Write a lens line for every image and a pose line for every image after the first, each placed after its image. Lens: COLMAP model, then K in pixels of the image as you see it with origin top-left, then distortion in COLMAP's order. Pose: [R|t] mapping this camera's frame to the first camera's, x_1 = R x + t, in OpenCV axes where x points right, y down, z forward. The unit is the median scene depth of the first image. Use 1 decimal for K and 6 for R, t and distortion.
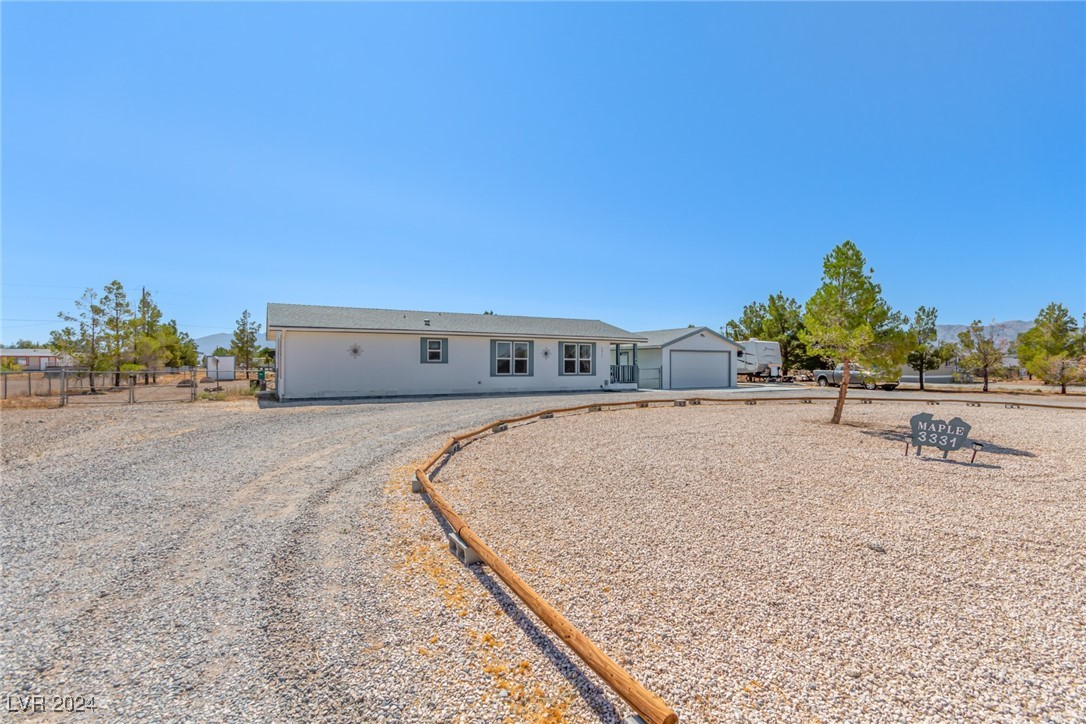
lens RADIAL K [[514.1, 0, 562.8], [0, 514.1, 363.9], [0, 0, 1]] dist [-0.000025, 0.000609]
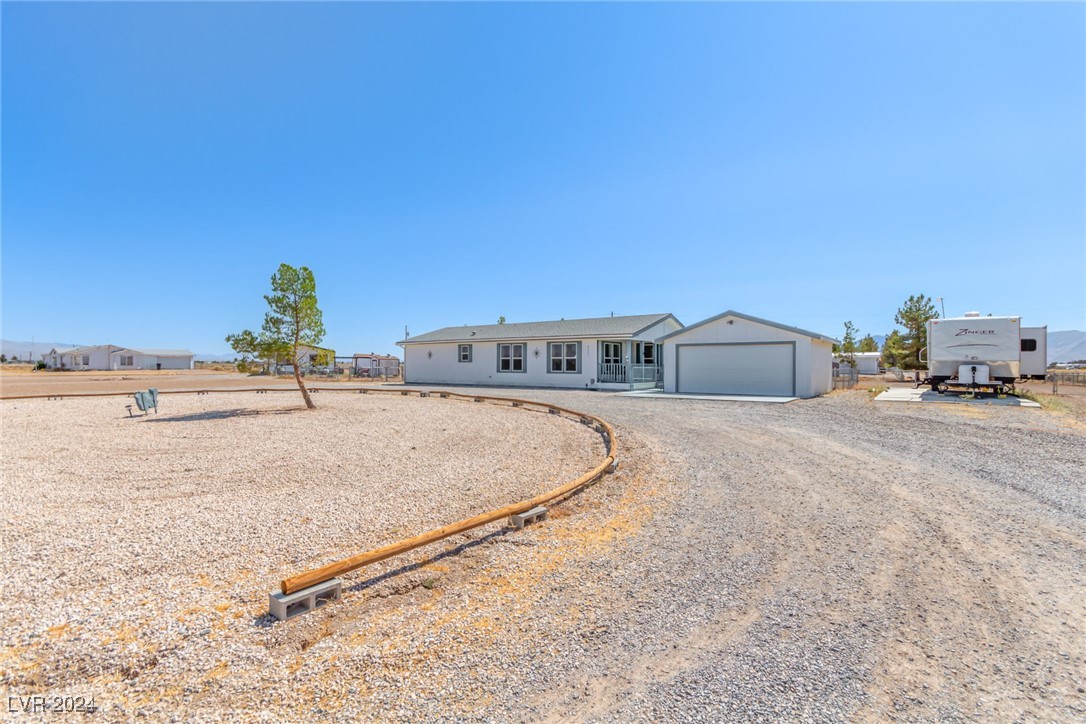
lens RADIAL K [[514.1, 0, 562.8], [0, 514.1, 363.9], [0, 0, 1]] dist [-0.000025, 0.000609]
pose [[0.401917, -0.000984, -0.915676, 0.991240], [0.002931, 0.999996, 0.000212, 0.003309], [0.915672, -0.002769, 0.401918, 0.579410]]
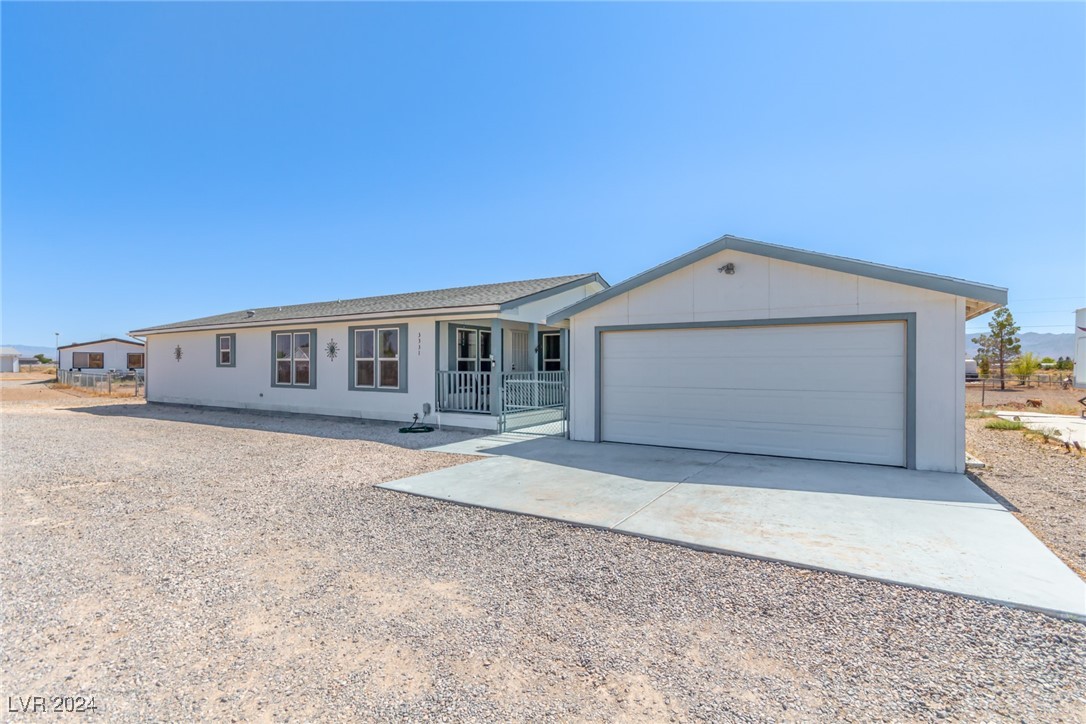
lens RADIAL K [[528.3, 0, 543.0], [0, 528.3, 362.0], [0, 0, 1]] dist [0.006093, 0.000466]
pose [[0.447239, -0.005790, -0.894396, 0.574687], [0.003175, 0.999983, -0.004886, -0.002952], [0.894409, -0.000655, 0.447250, 0.916647]]
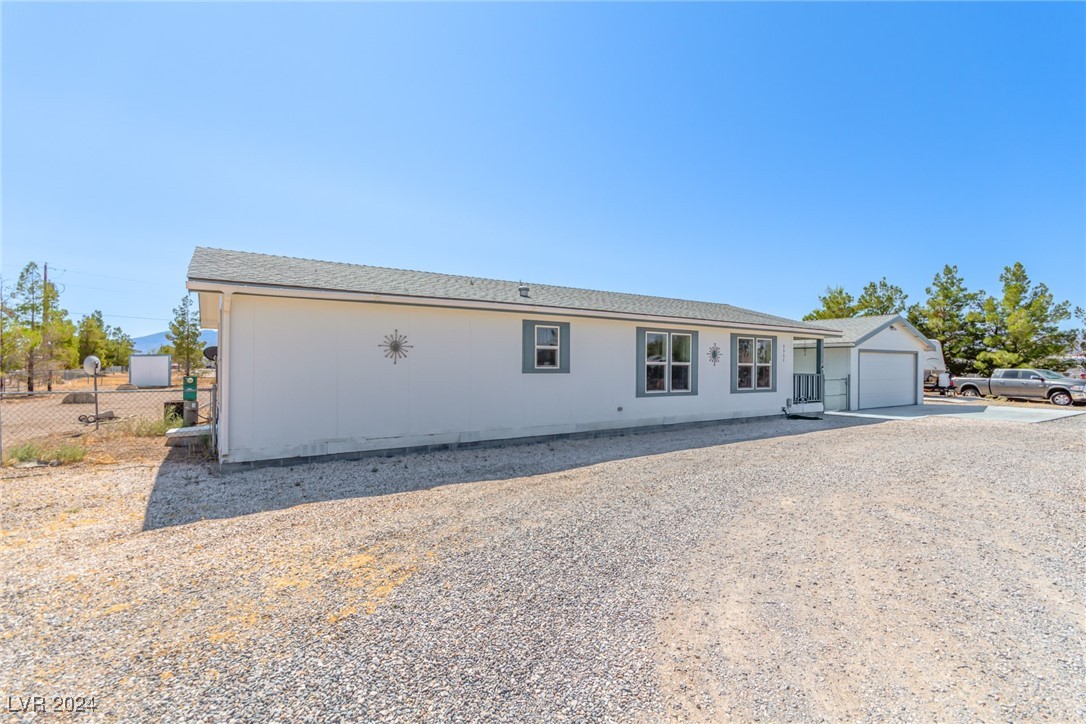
lens RADIAL K [[514.1, 0, 562.8], [0, 514.1, 363.9], [0, 0, 1]] dist [-0.000025, 0.000609]
pose [[0.997864, 0.003716, 0.065225, -0.228207], [-0.003679, 0.999993, -0.000688, -0.008191], [-0.065227, 0.000446, 0.997870, 0.431970]]
